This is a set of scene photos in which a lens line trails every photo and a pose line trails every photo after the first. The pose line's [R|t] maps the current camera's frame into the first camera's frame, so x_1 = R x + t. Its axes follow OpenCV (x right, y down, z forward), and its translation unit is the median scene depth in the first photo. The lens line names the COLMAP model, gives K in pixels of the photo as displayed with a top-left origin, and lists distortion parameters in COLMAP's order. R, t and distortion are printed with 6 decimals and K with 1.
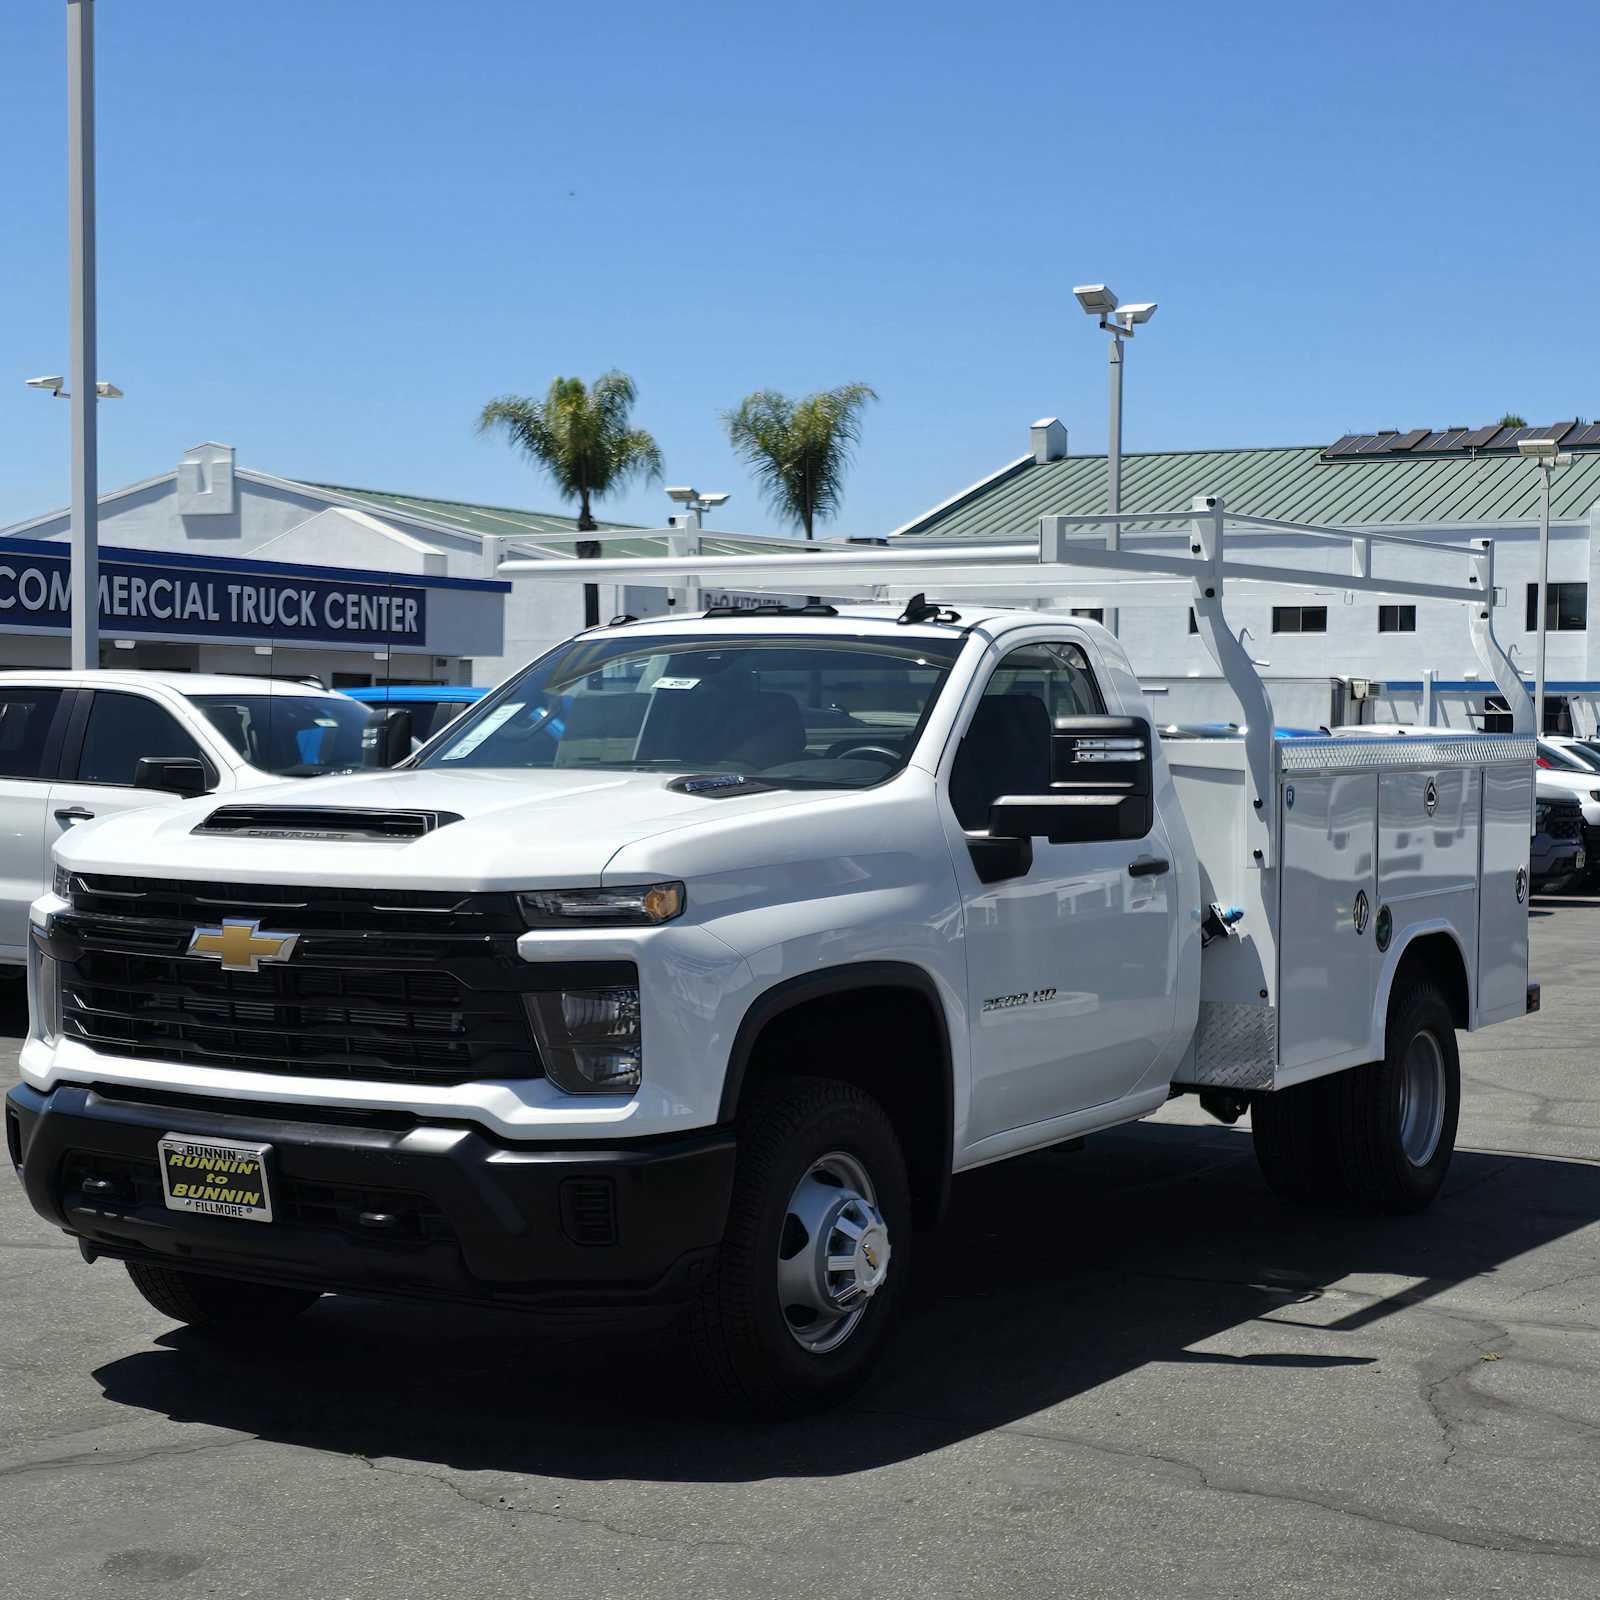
lens RADIAL K [[2745.6, 0, 798.7], [0, 2745.6, 751.8], [0, 0, 1]] dist [0.088598, -0.024894]
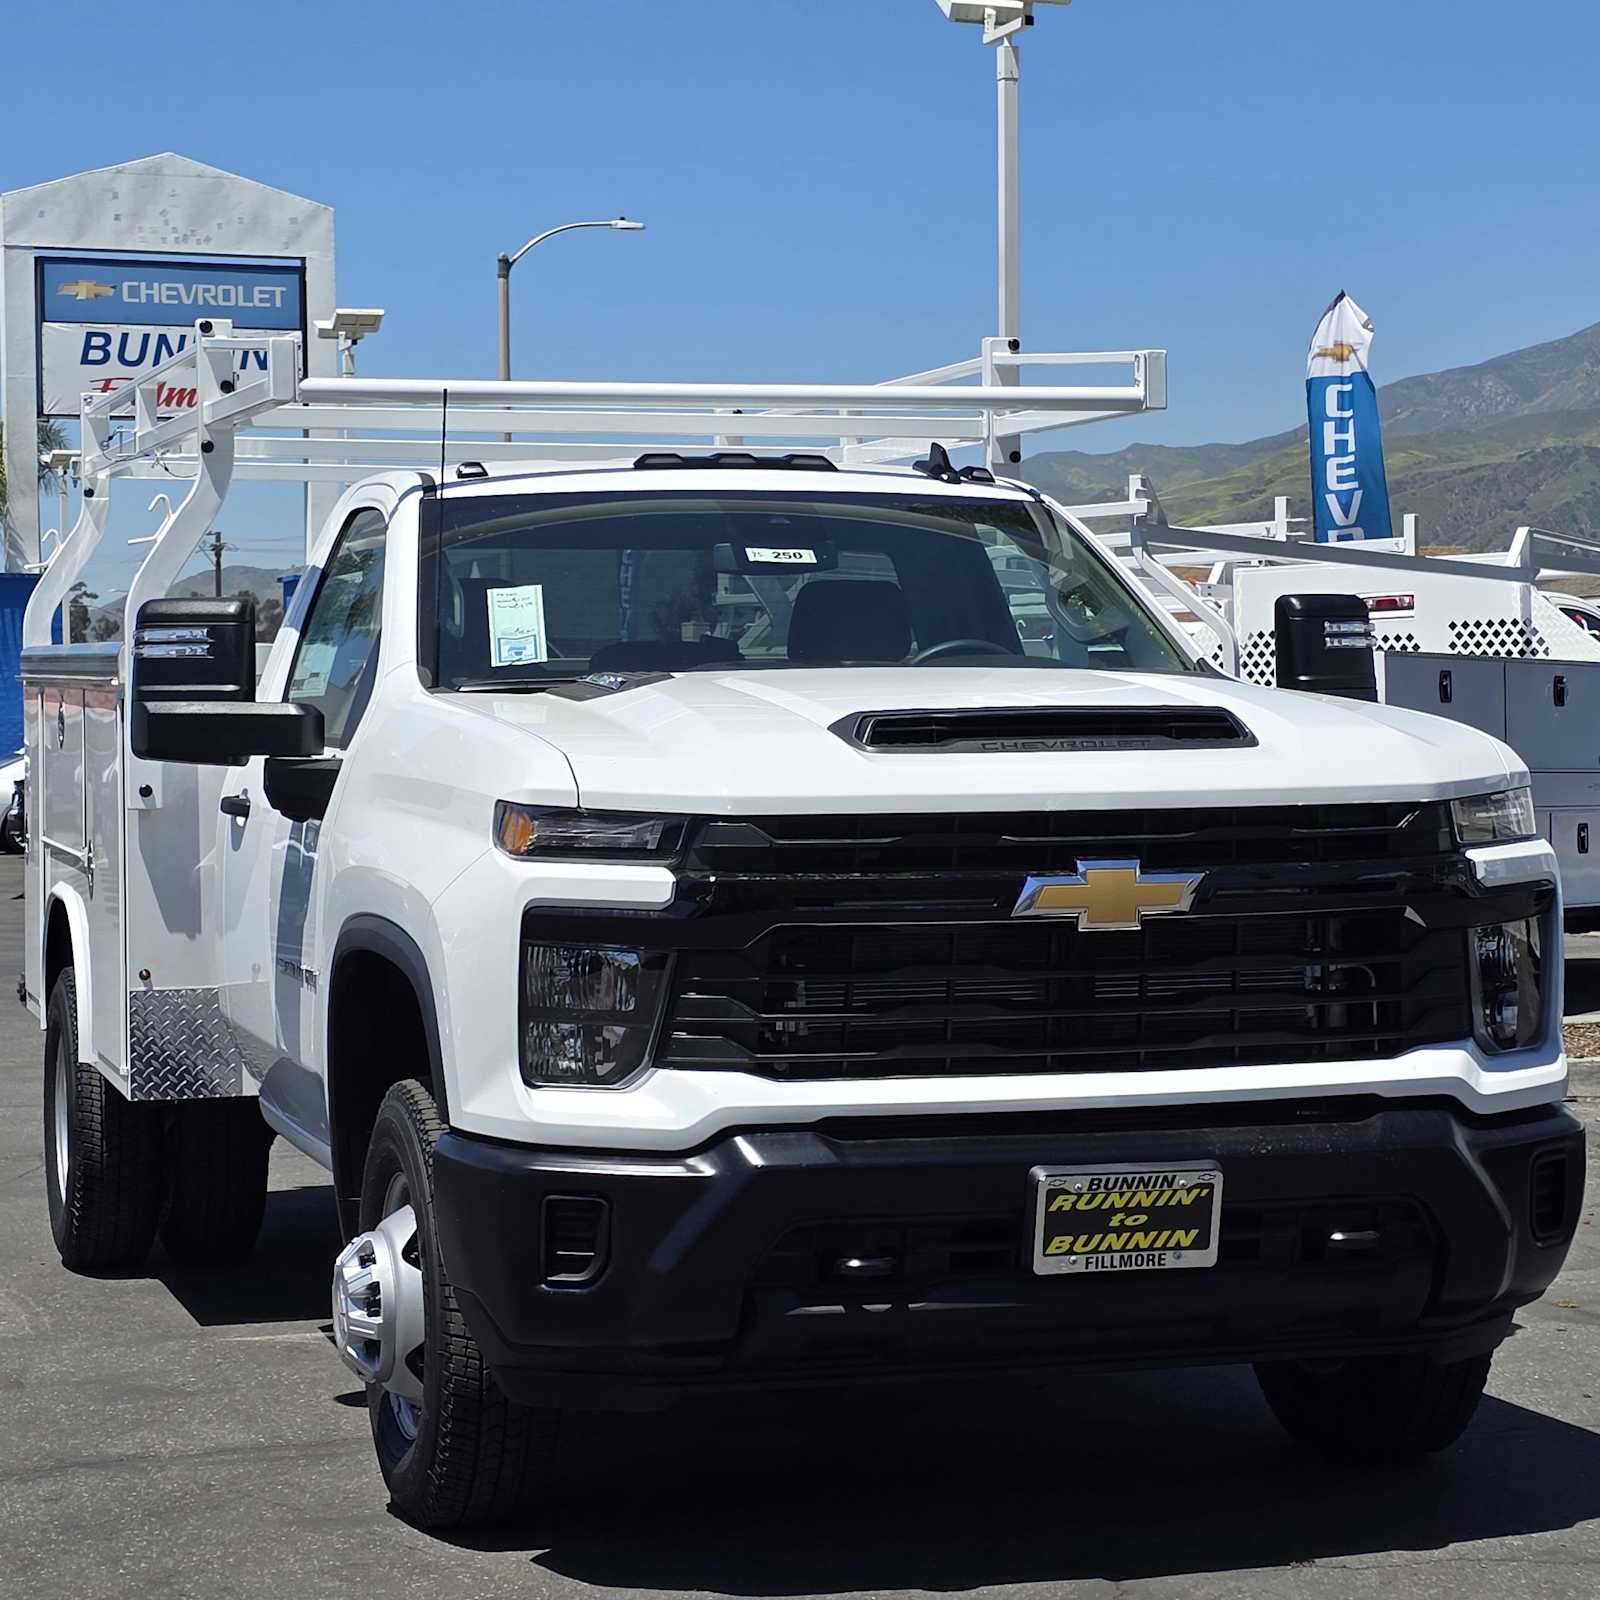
lens RADIAL K [[3564.6, 0, 800.0], [0, 3564.6, 800.0], [0, 0, 1]] dist [0.344534, -0.792561]
pose [[0.676812, -0.037634, 0.735193, -0.953429], [0.021692, 0.999278, 0.031182, 0.014156], [-0.735836, -0.005157, 0.677140, 0.429127]]
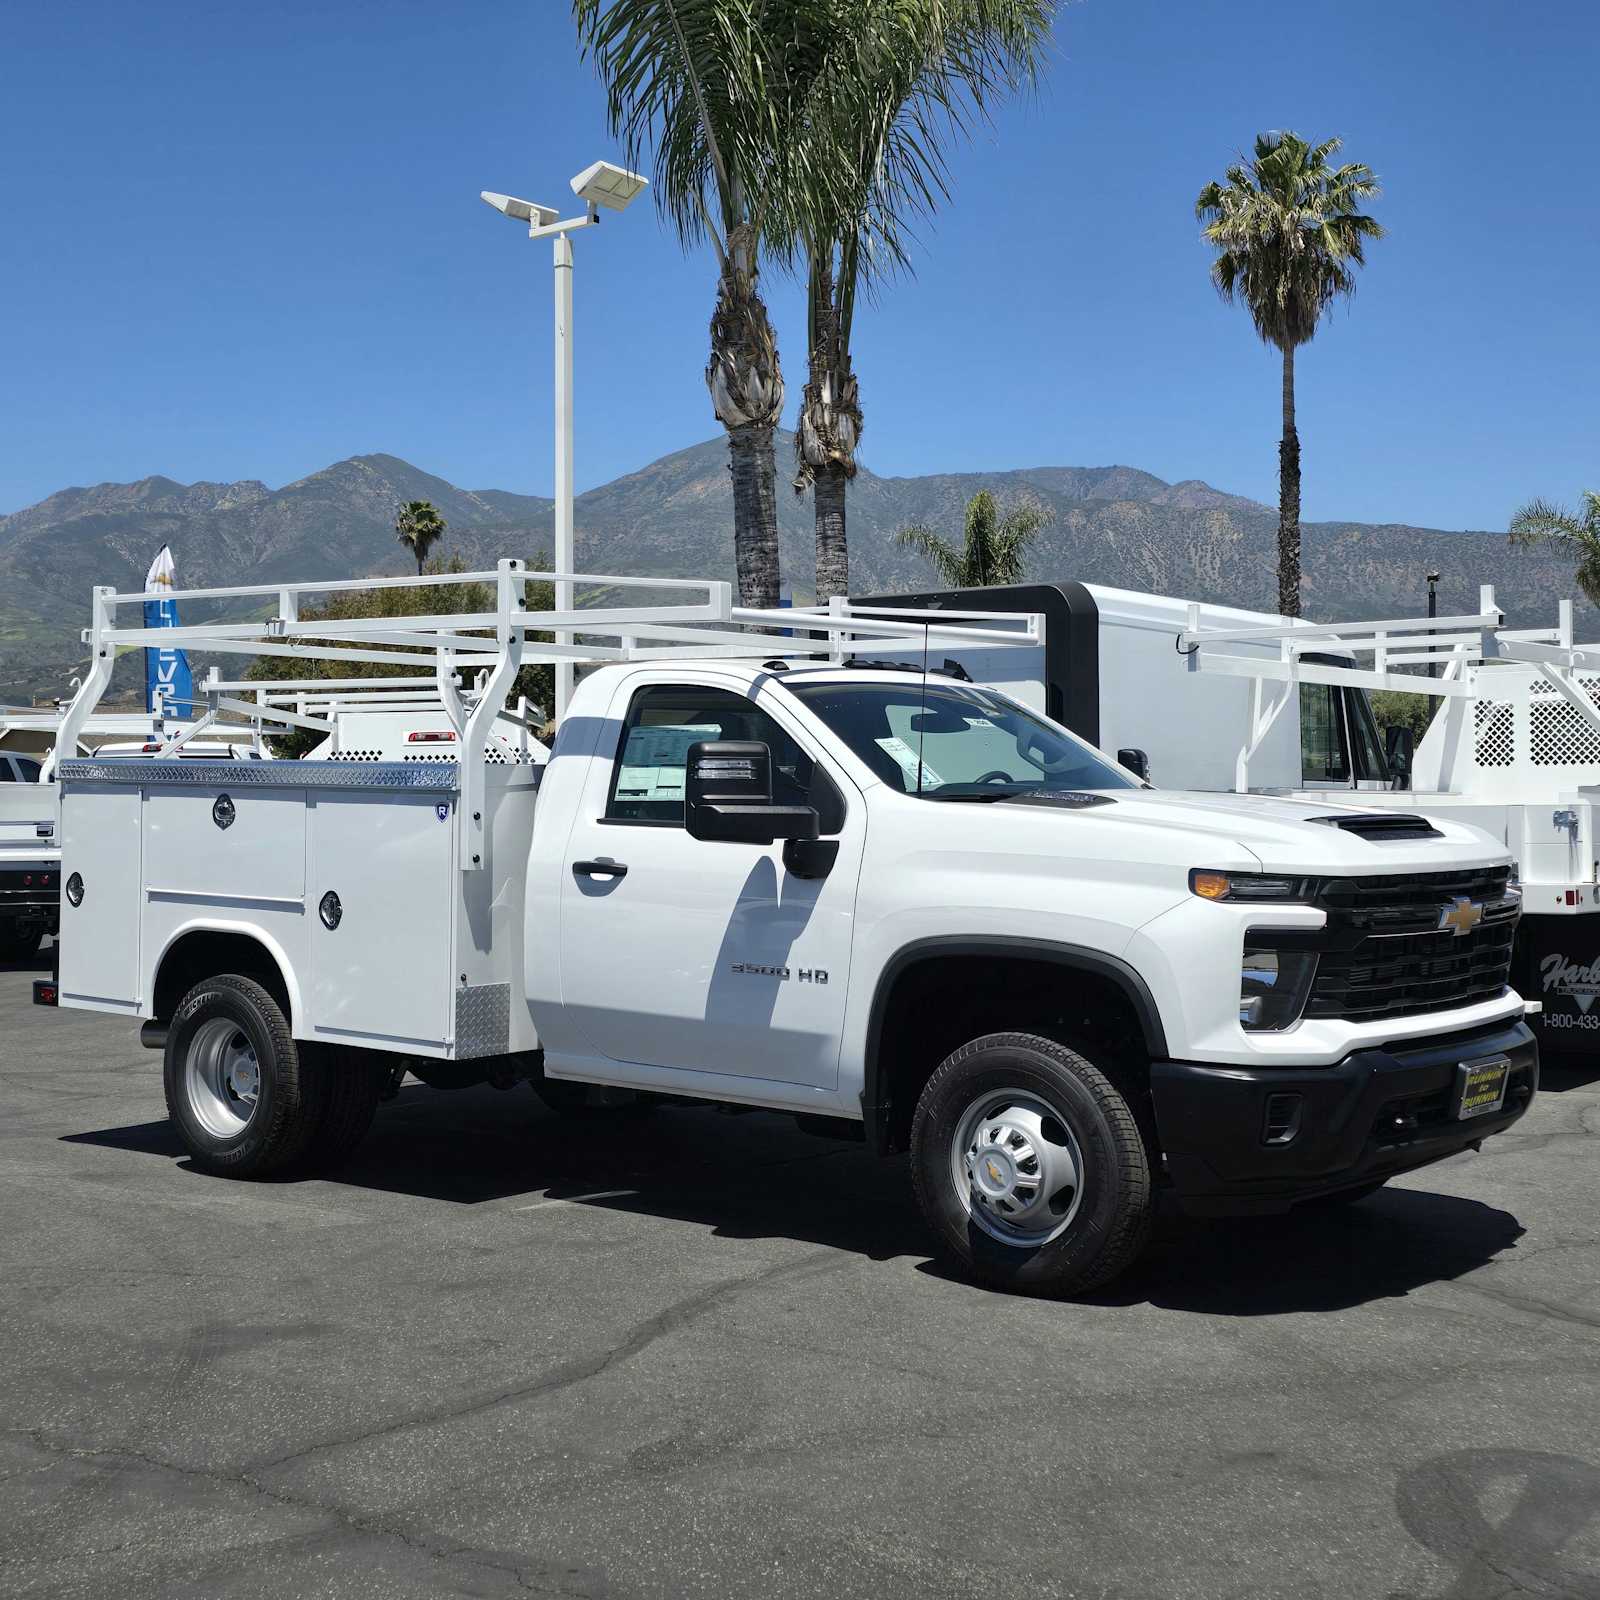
lens RADIAL K [[2067.2, 0, 843.2], [0, 2067.2, 790.4], [0, 0, 1]] dist [0.122362, -0.219613]
pose [[0.197247, -0.013794, 0.980257, -1.281168], [0.006977, 0.999895, 0.012666, -0.007084], [-0.980329, 0.004341, 0.197323, 1.106504]]
